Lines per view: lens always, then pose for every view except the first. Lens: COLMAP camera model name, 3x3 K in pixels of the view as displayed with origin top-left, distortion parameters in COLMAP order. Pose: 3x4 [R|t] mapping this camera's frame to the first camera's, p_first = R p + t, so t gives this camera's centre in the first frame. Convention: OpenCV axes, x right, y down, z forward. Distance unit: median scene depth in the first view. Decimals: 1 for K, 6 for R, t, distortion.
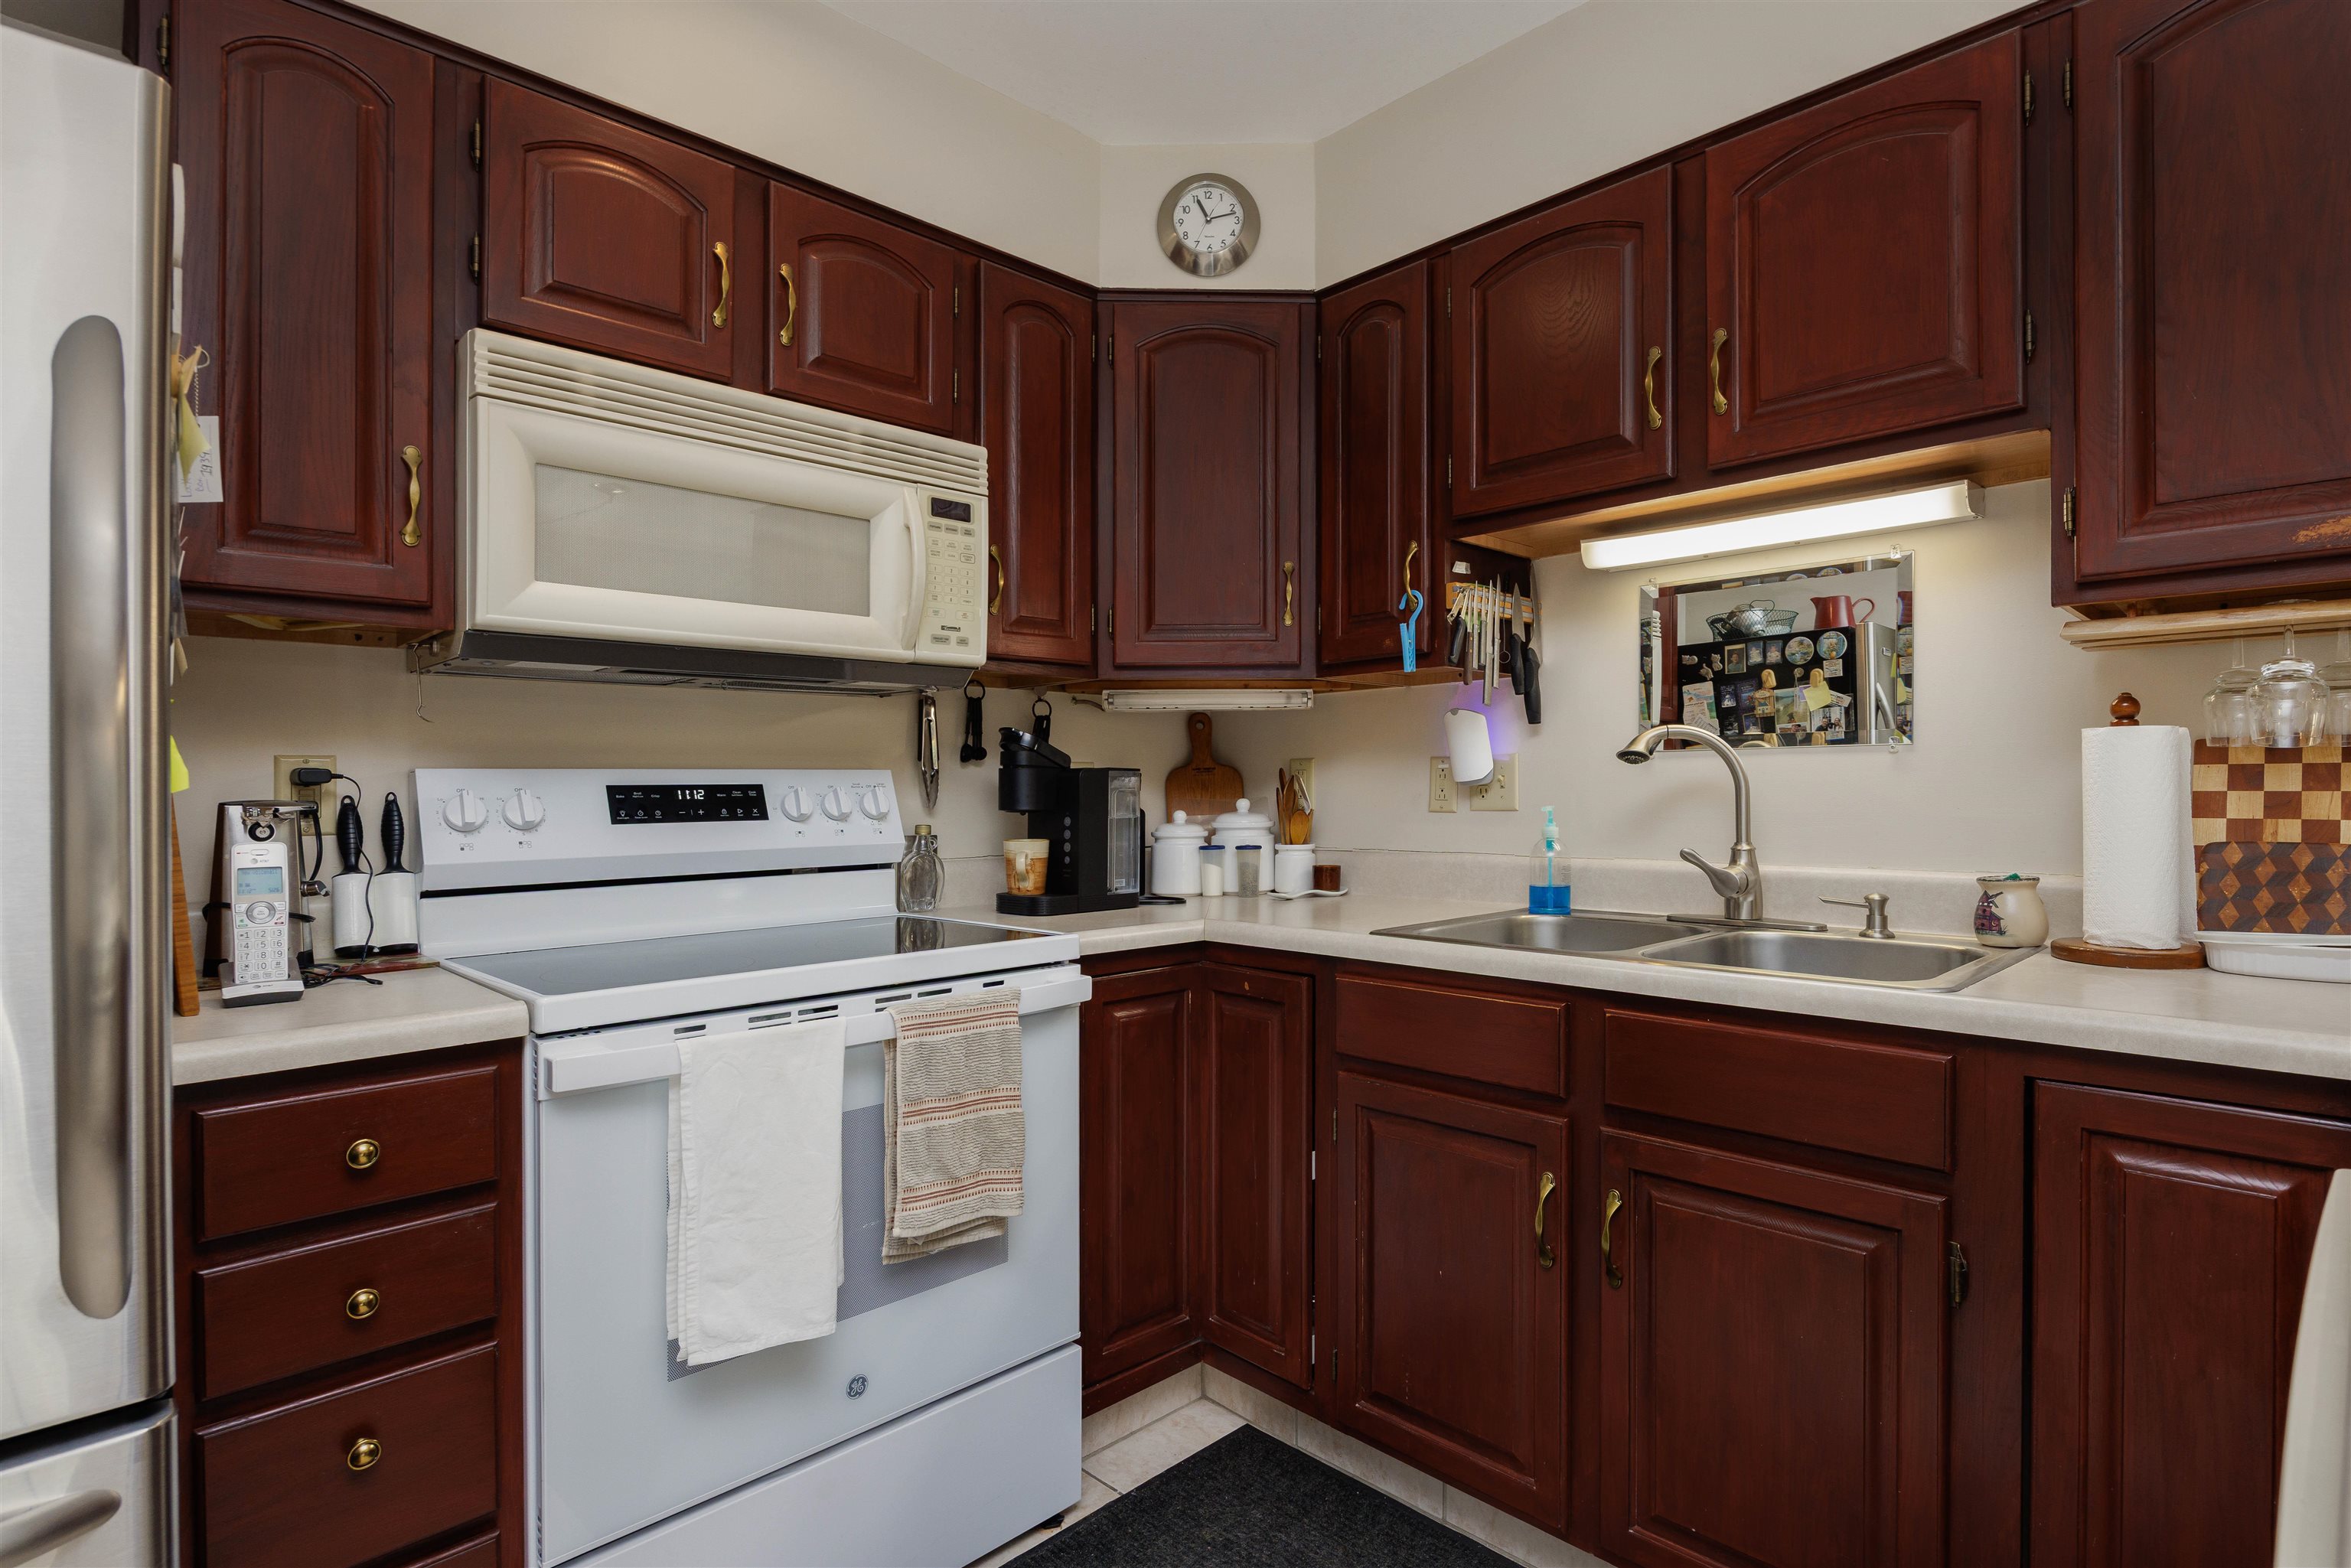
lens RADIAL K [[1143.3, 0, 1175.5], [0, 1143.3, 784.0], [0, 0, 1]] dist [-0.008849, -0.000416]
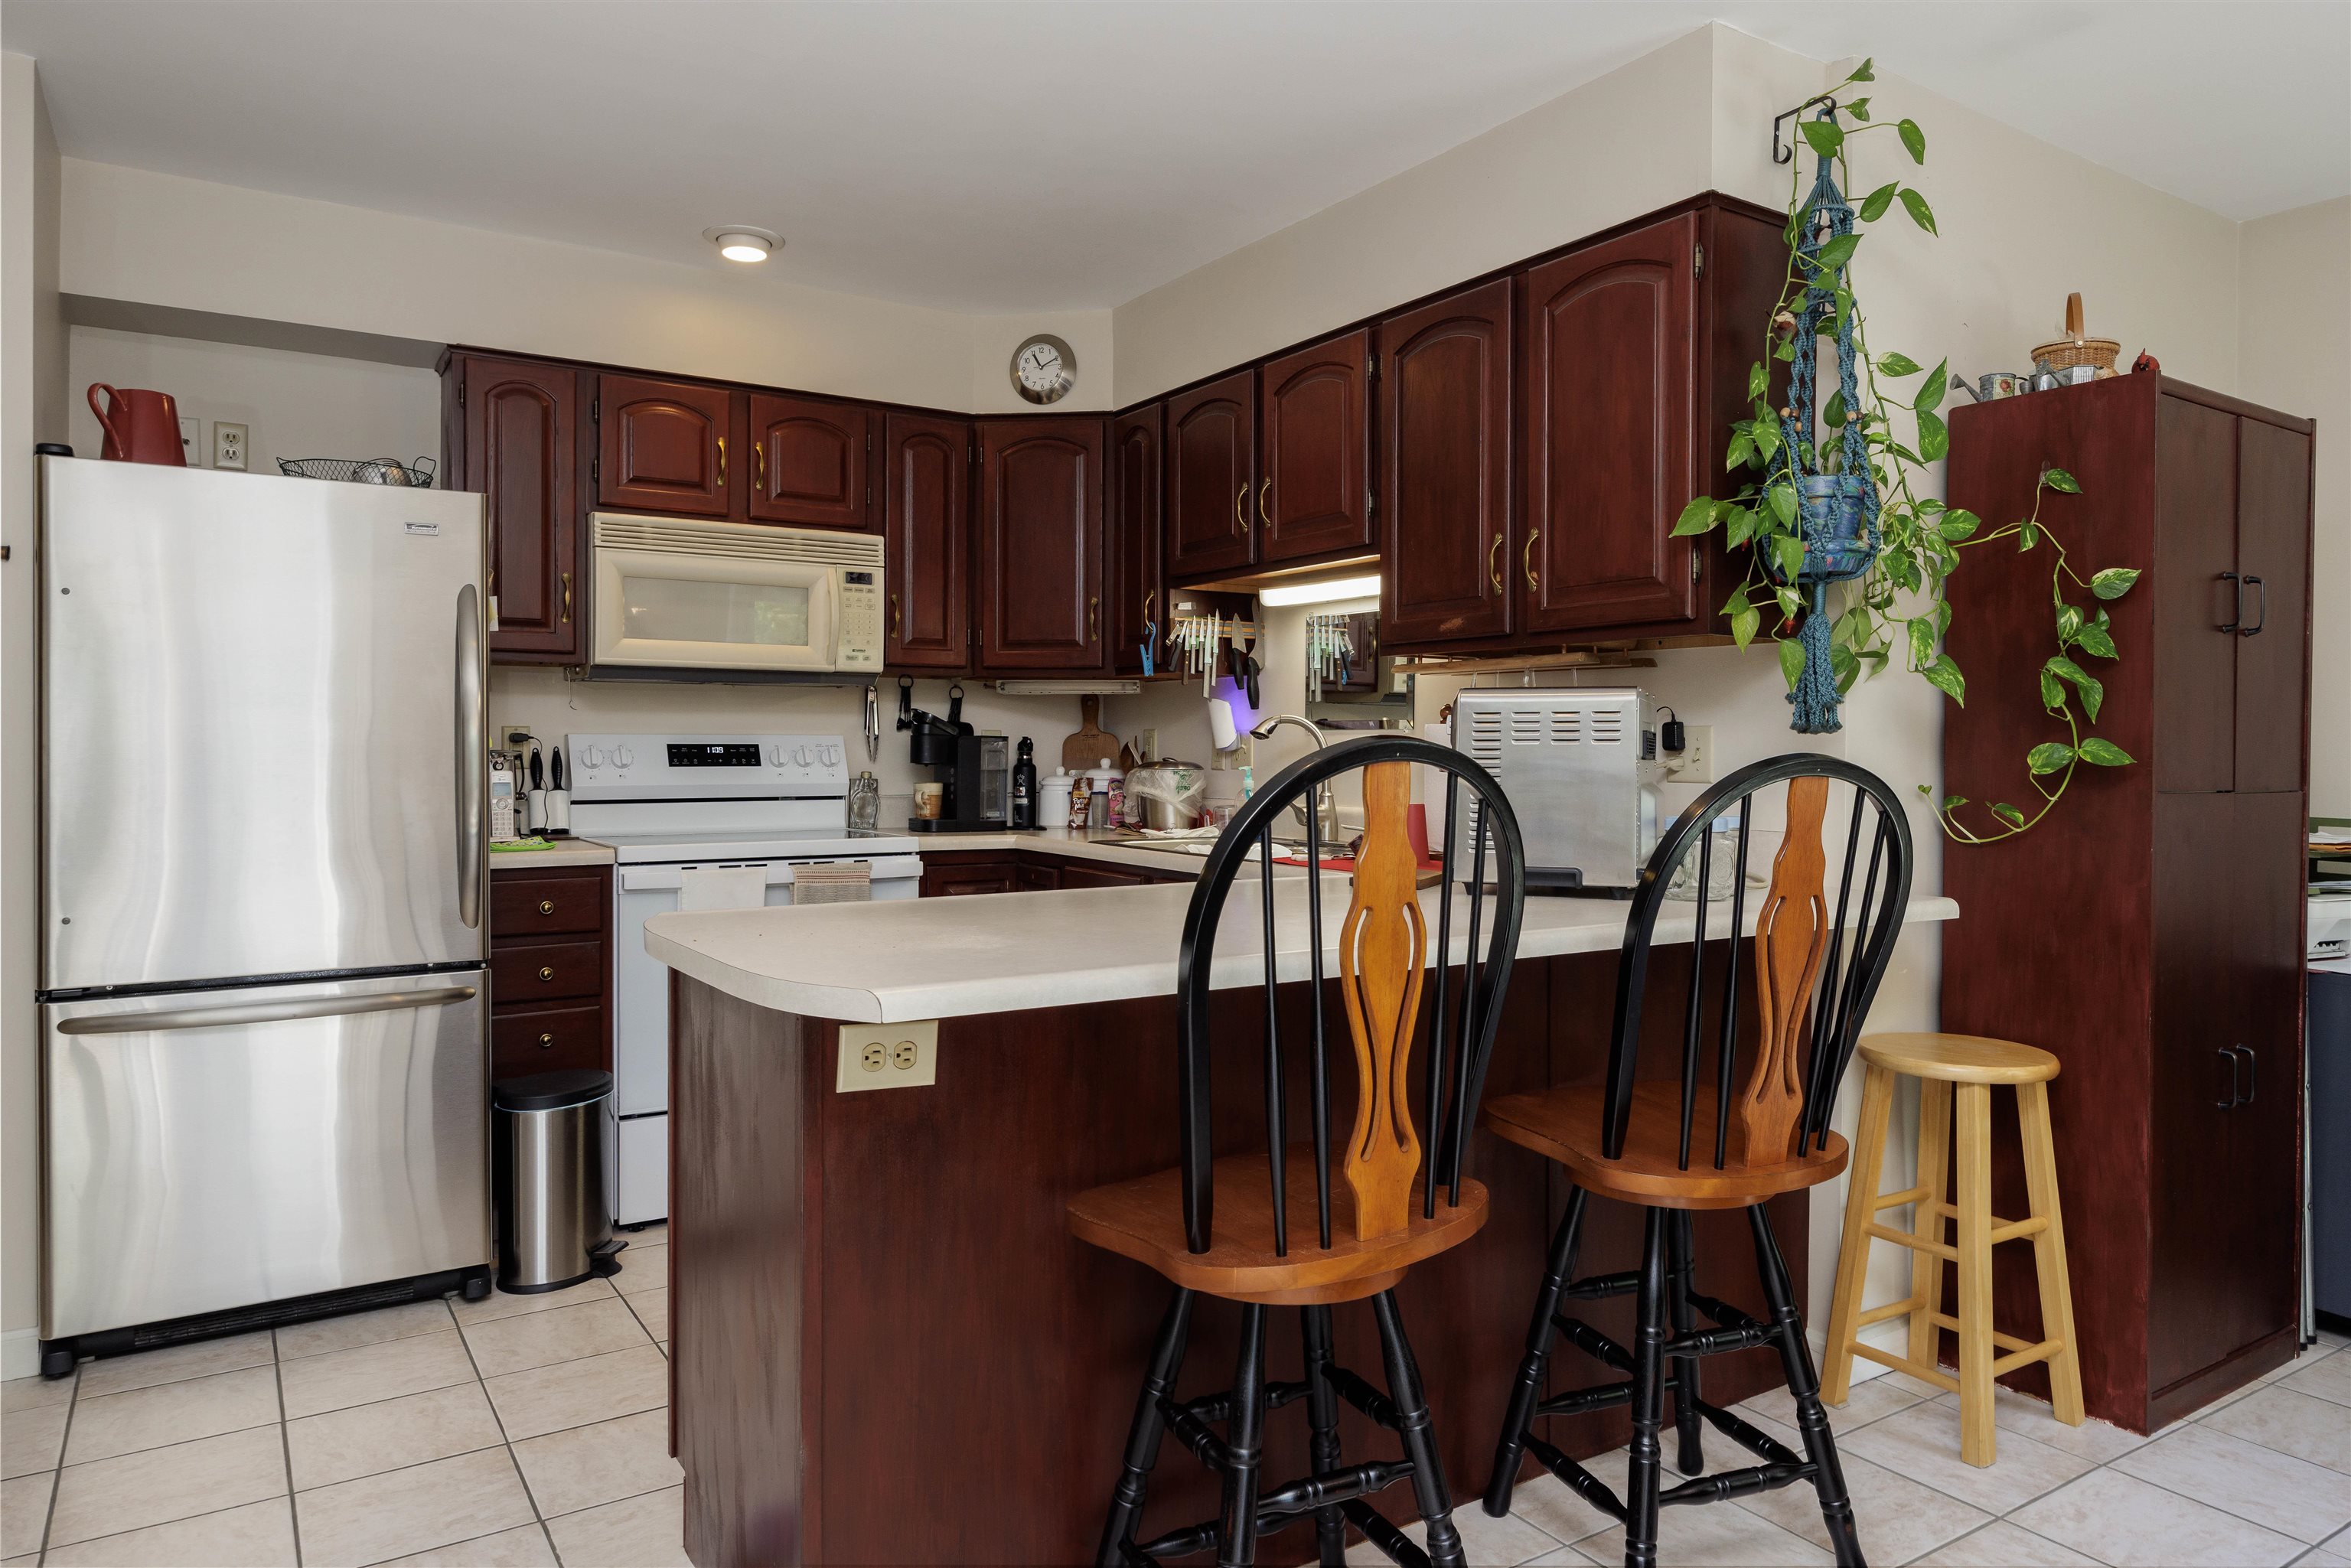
lens RADIAL K [[1700.3, 0, 1175.5], [0, 1700.3, 784.0], [0, 0, 1]] dist [0.002143, -0.000024]
pose [[0.969333, 0.019707, -0.244960, 0.841831], [-0.012672, 0.999462, 0.030261, -0.024700], [0.245425, -0.026229, 0.969061, -1.251285]]
